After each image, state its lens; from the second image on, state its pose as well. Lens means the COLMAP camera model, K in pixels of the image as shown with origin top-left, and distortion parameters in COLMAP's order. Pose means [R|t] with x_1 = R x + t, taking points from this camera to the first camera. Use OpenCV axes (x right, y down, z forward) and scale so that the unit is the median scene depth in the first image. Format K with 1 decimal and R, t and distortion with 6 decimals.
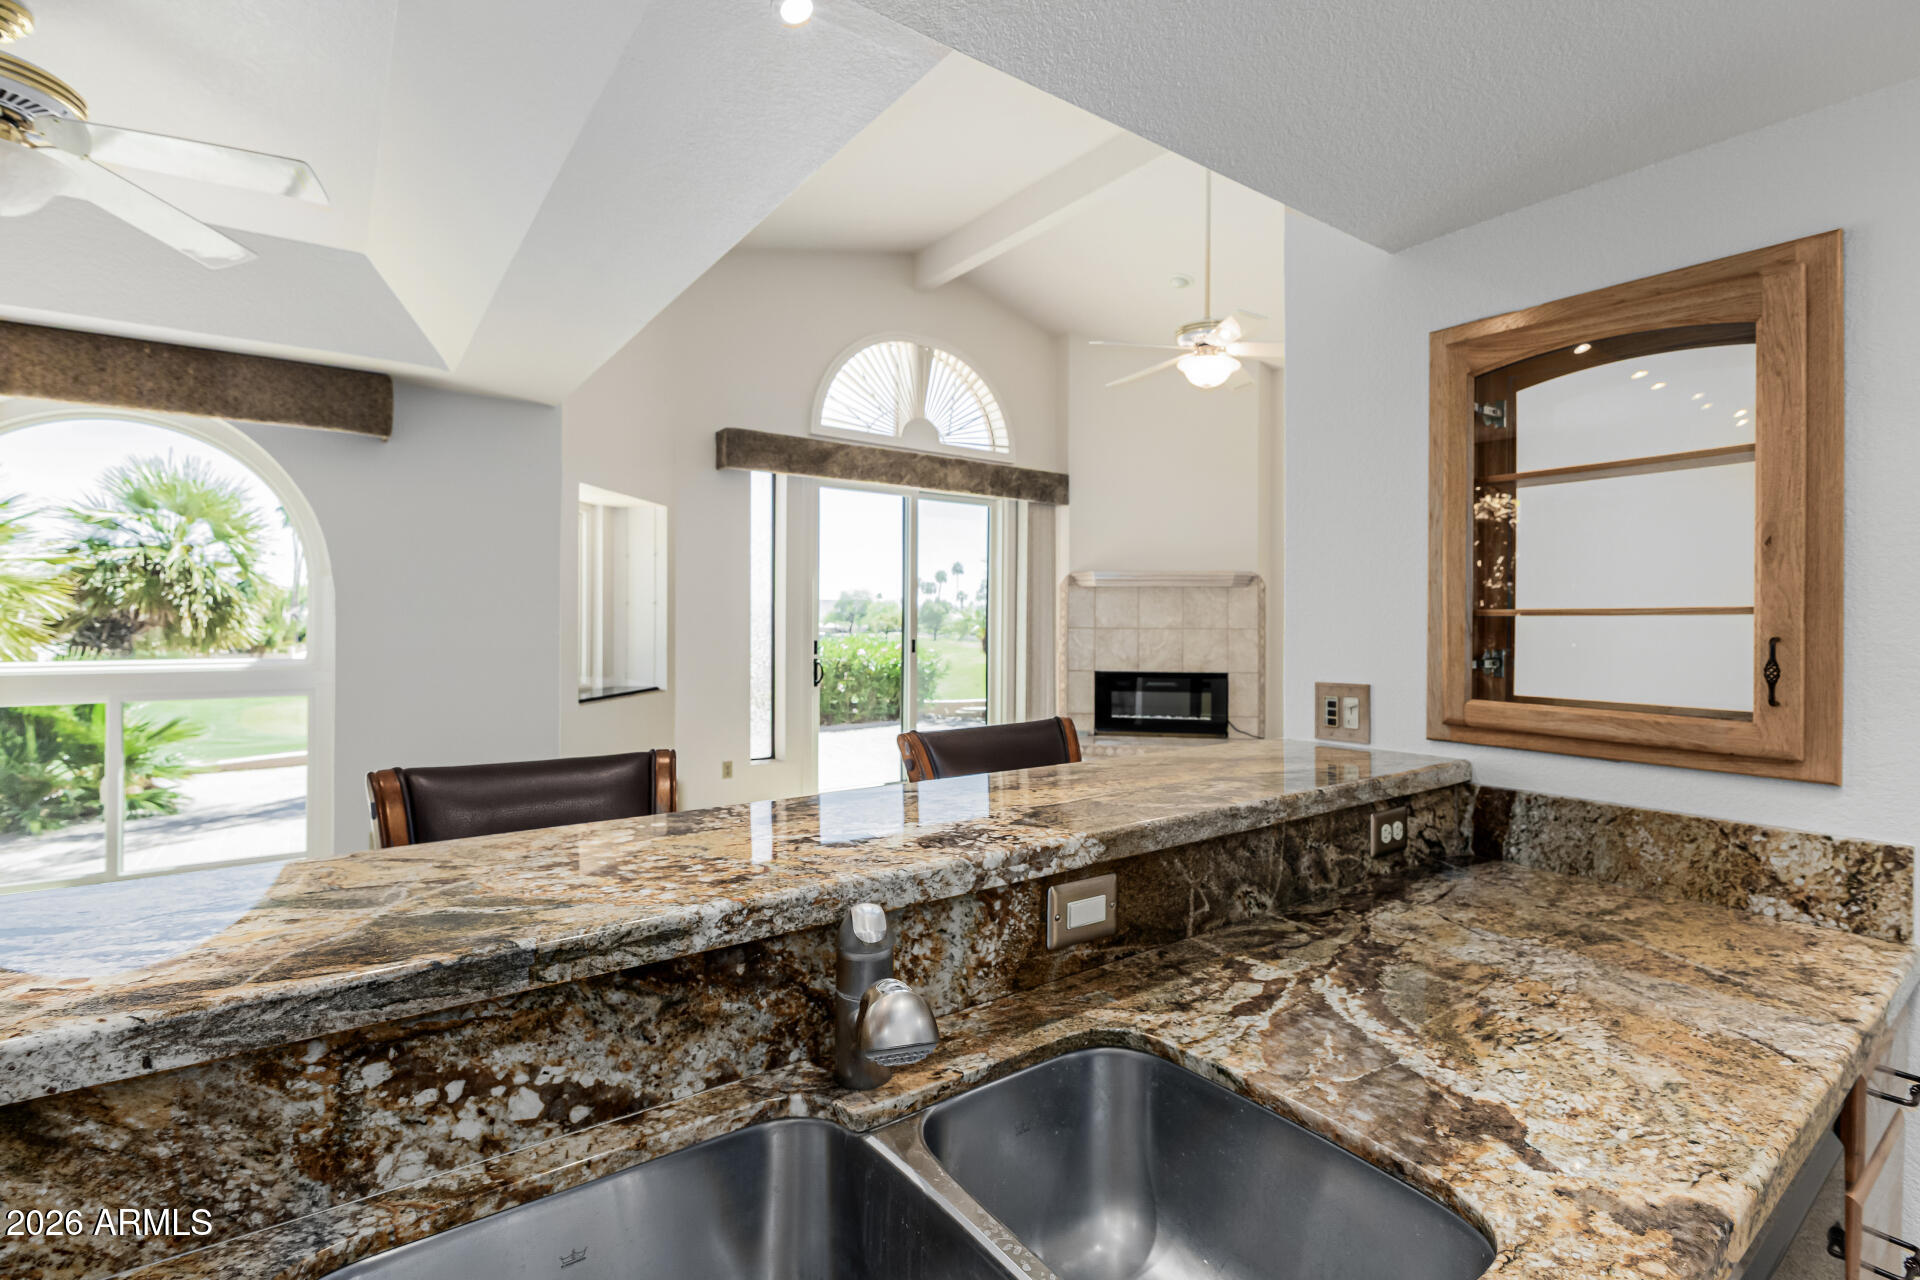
lens RADIAL K [[876.6, 0, 964.6], [0, 876.6, 618.2], [0, 0, 1]] dist [-0.010795, -0.000350]
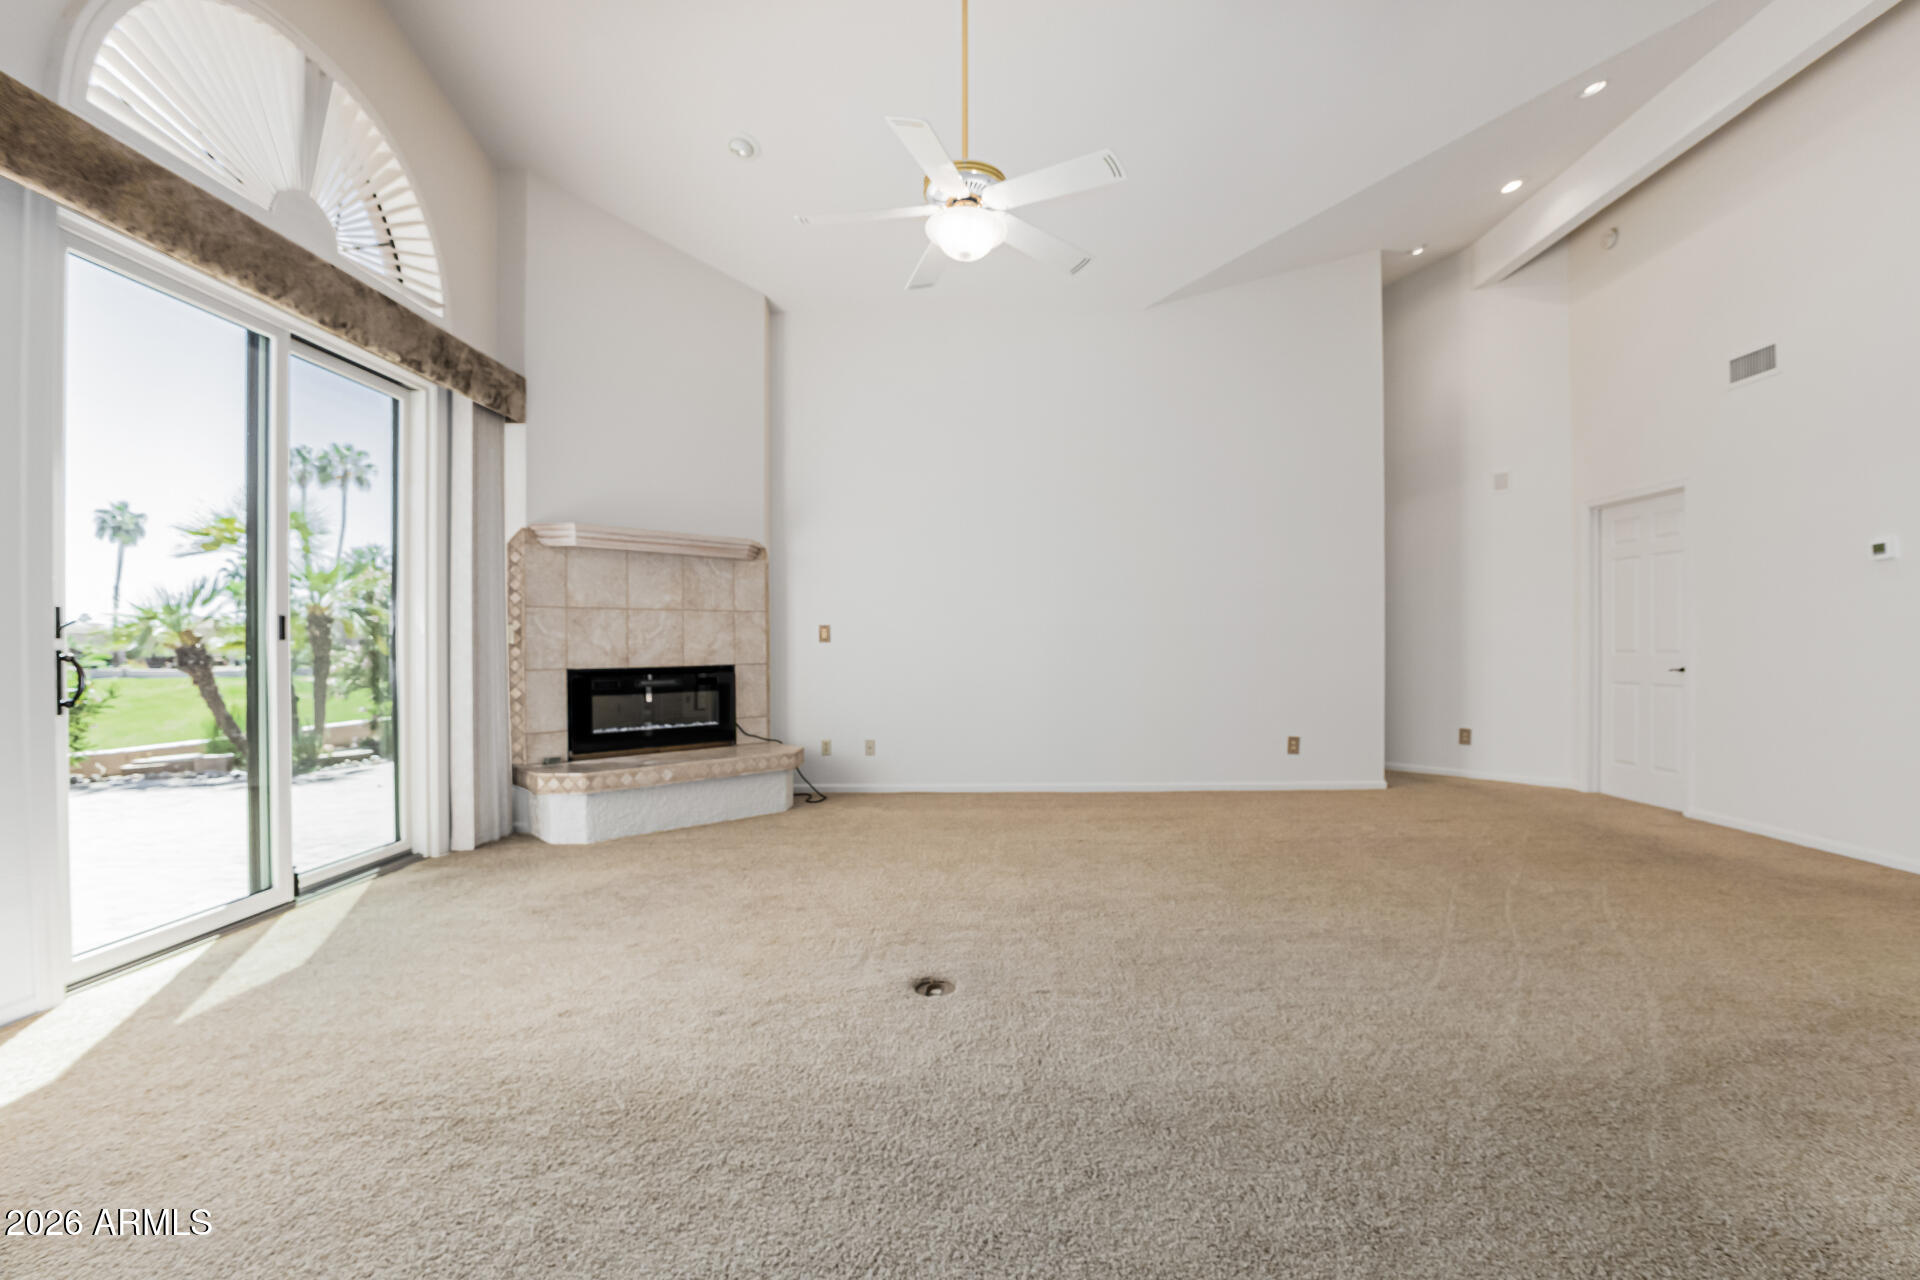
lens RADIAL K [[828.8, 0, 956.4], [0, 828.8, 657.2], [0, 0, 1]] dist [-0.029728, 0.000156]
pose [[0.605248, -0.021880, 0.795736, -0.858709], [0.005696, 0.999716, 0.023157, 0.173117], [-0.796016, -0.009483, 0.605201, 1.650184]]
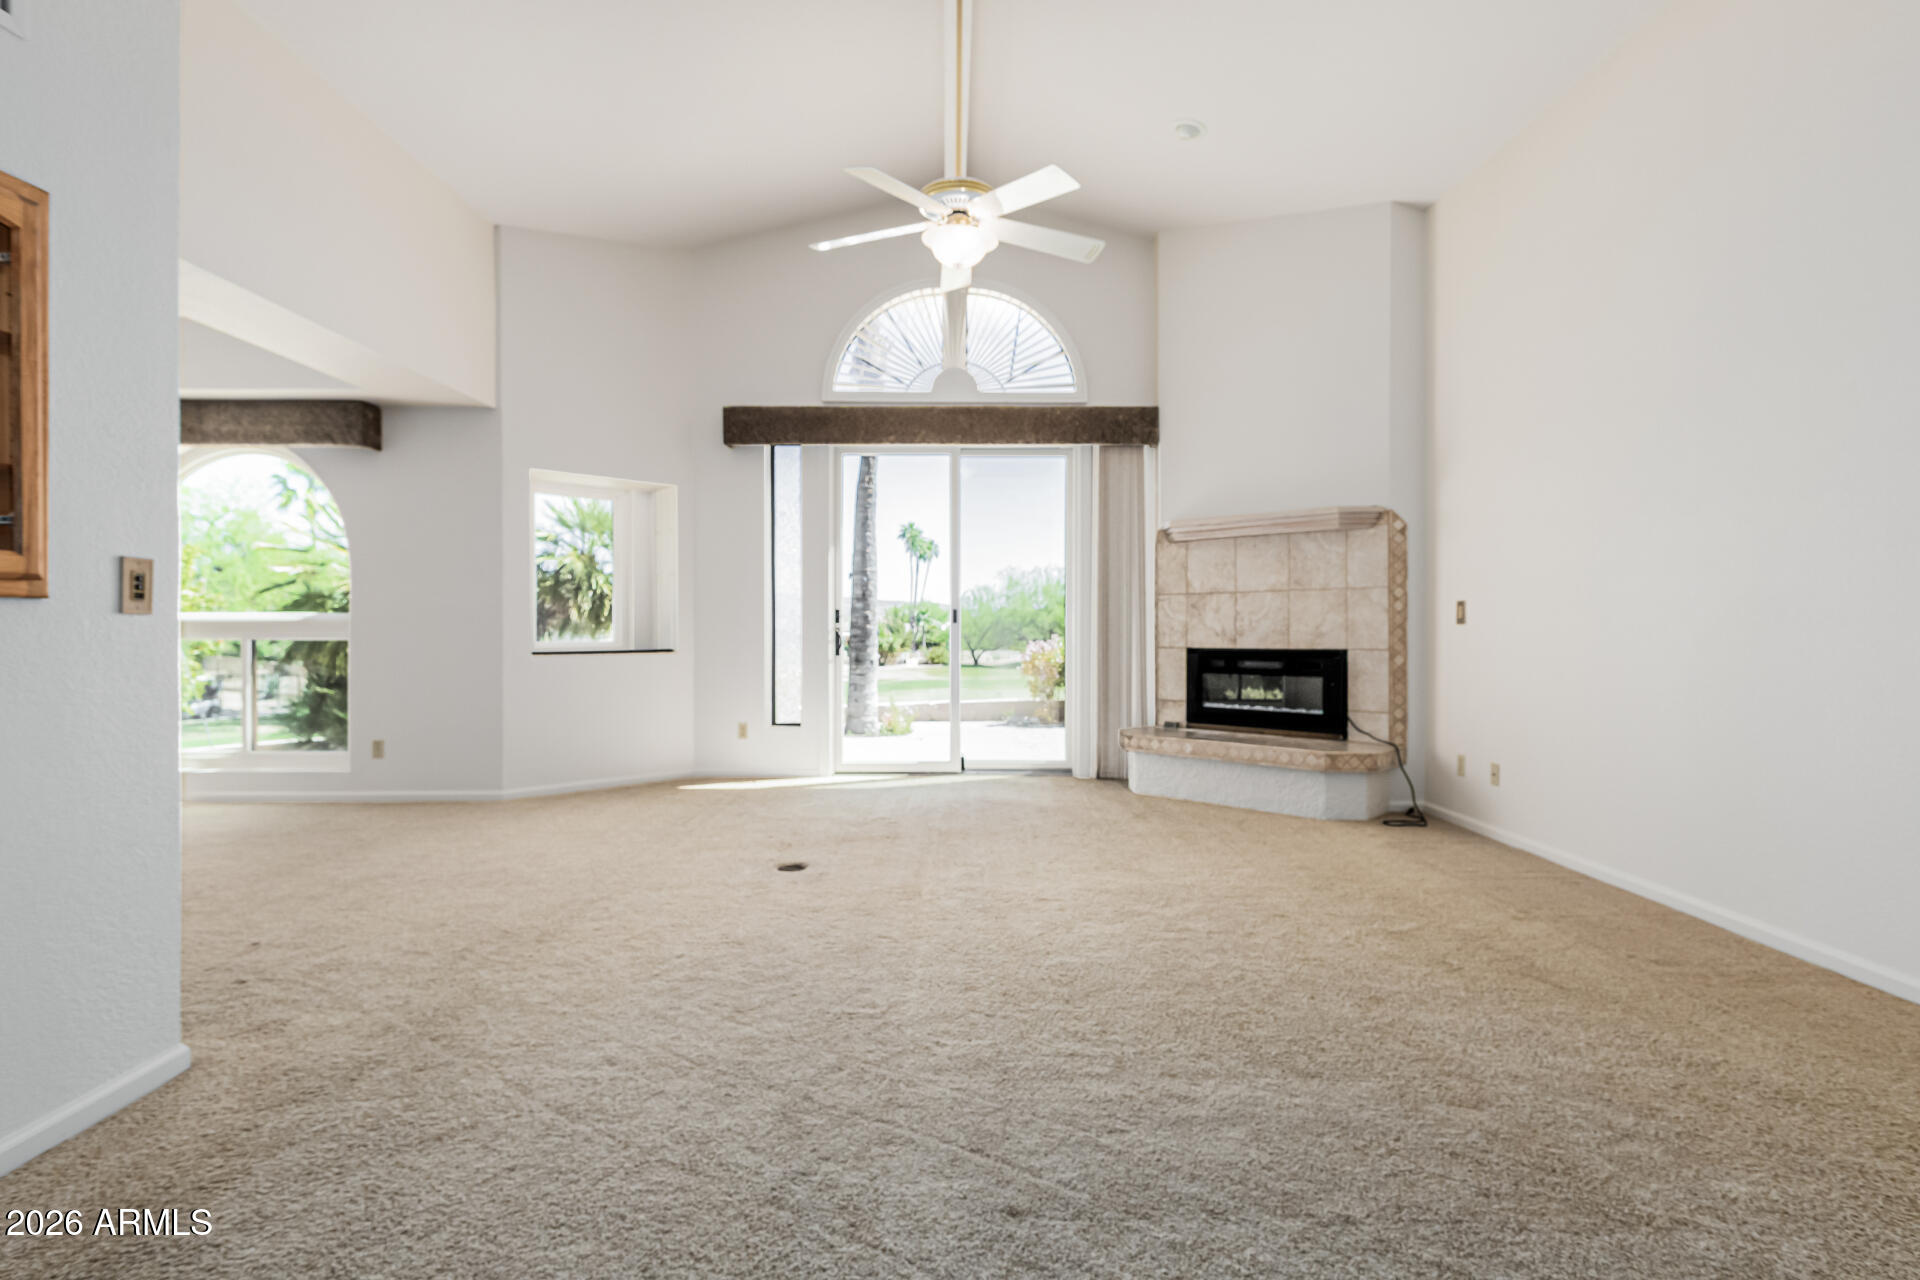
lens RADIAL K [[948.3, 0, 955.3], [0, 948.3, 626.4], [0, 0, 1]] dist [0.006543, 0.000864]
pose [[0.807943, -0.008318, -0.589202, 2.259046], [0.007521, 0.999964, -0.003803, 0.197508], [0.589213, -0.001358, 0.807977, 0.810563]]
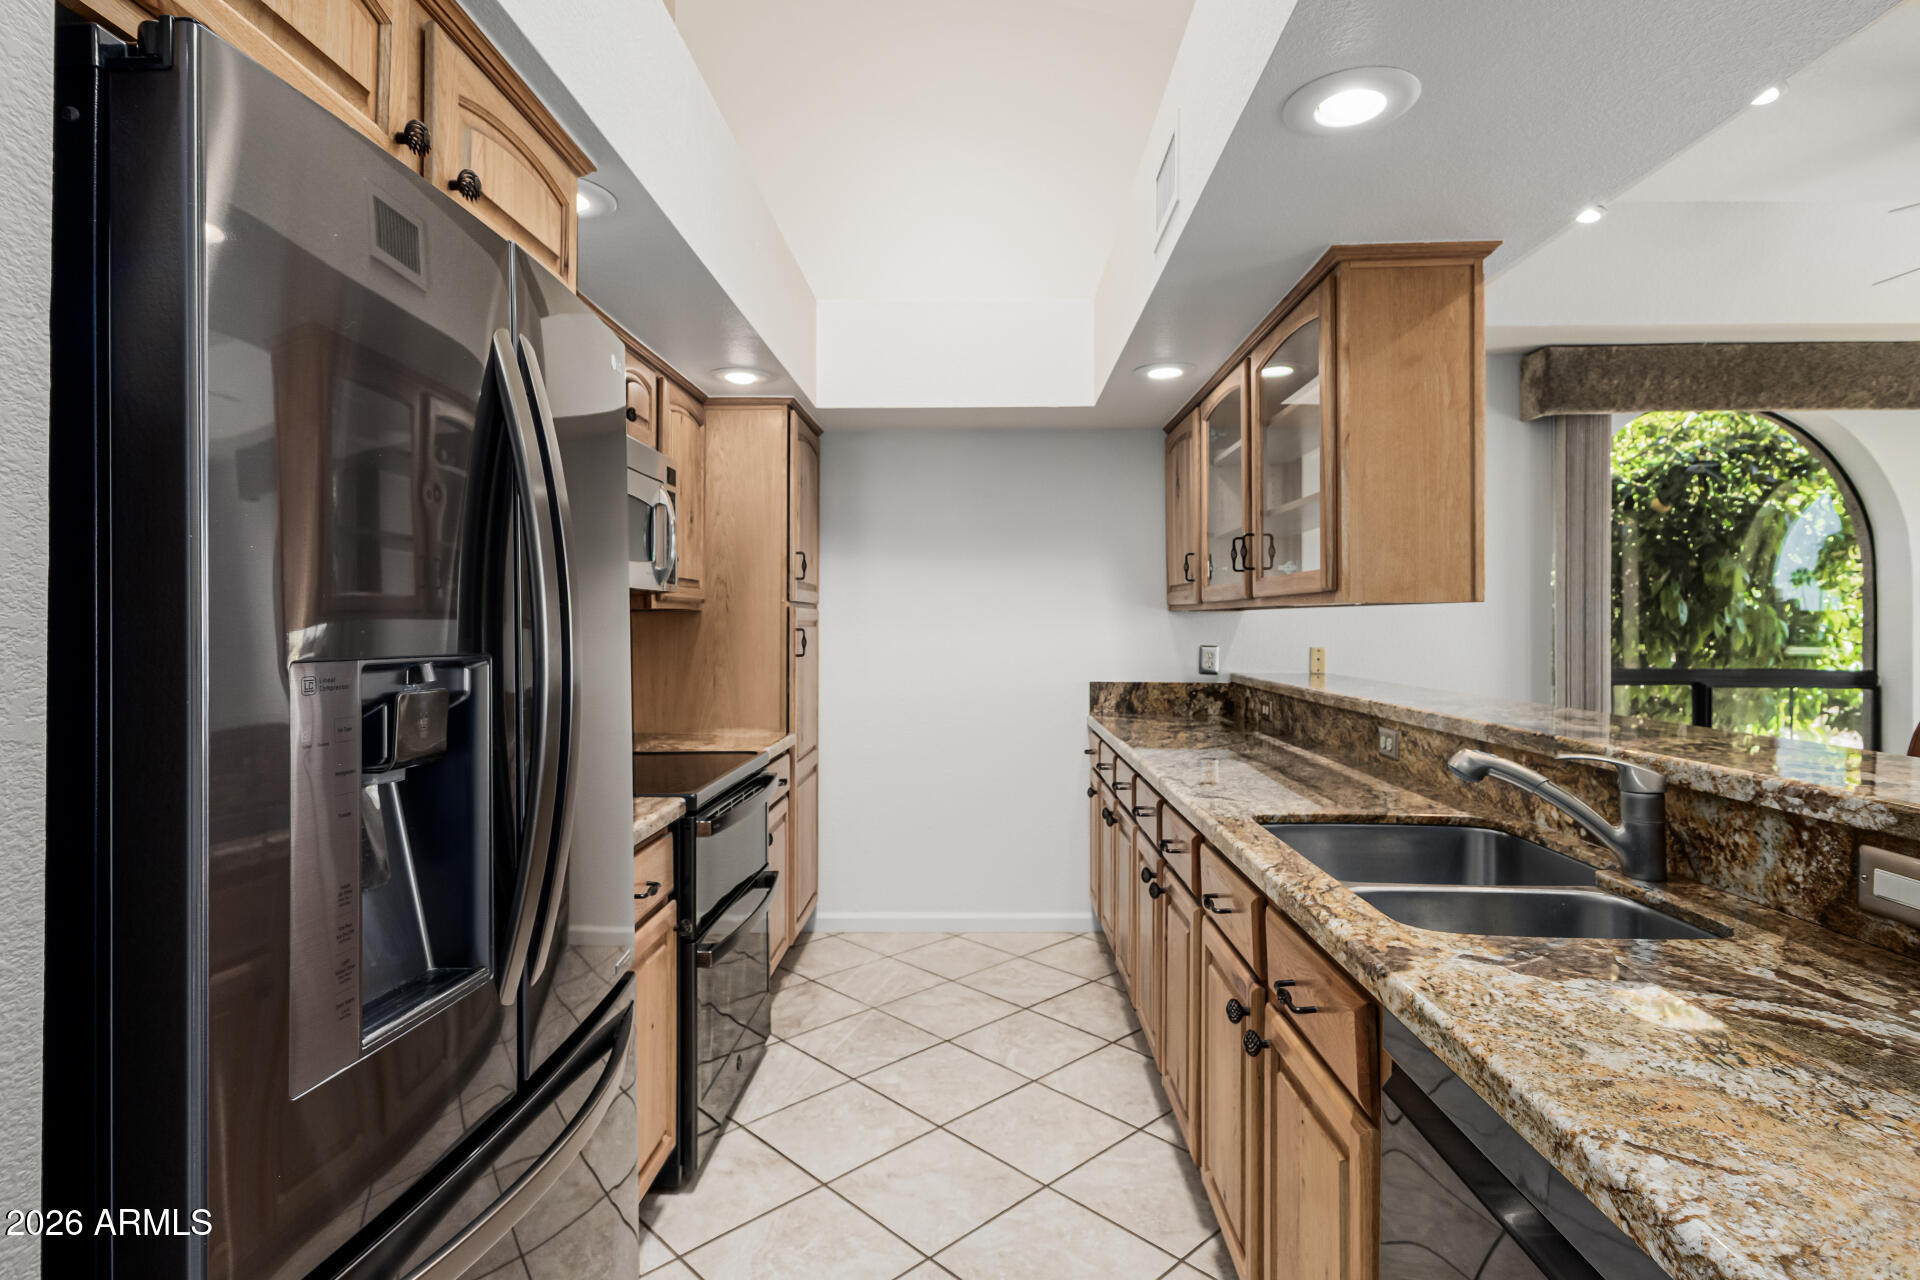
lens RADIAL K [[948.3, 0, 955.3], [0, 948.3, 626.4], [0, 0, 1]] dist [0.006543, 0.000864]
pose [[-0.609019, -0.003547, -0.793148, 1.100980], [-0.005717, 0.999984, -0.000081, 0.046574], [0.793135, 0.004485, -0.609029, 0.588360]]
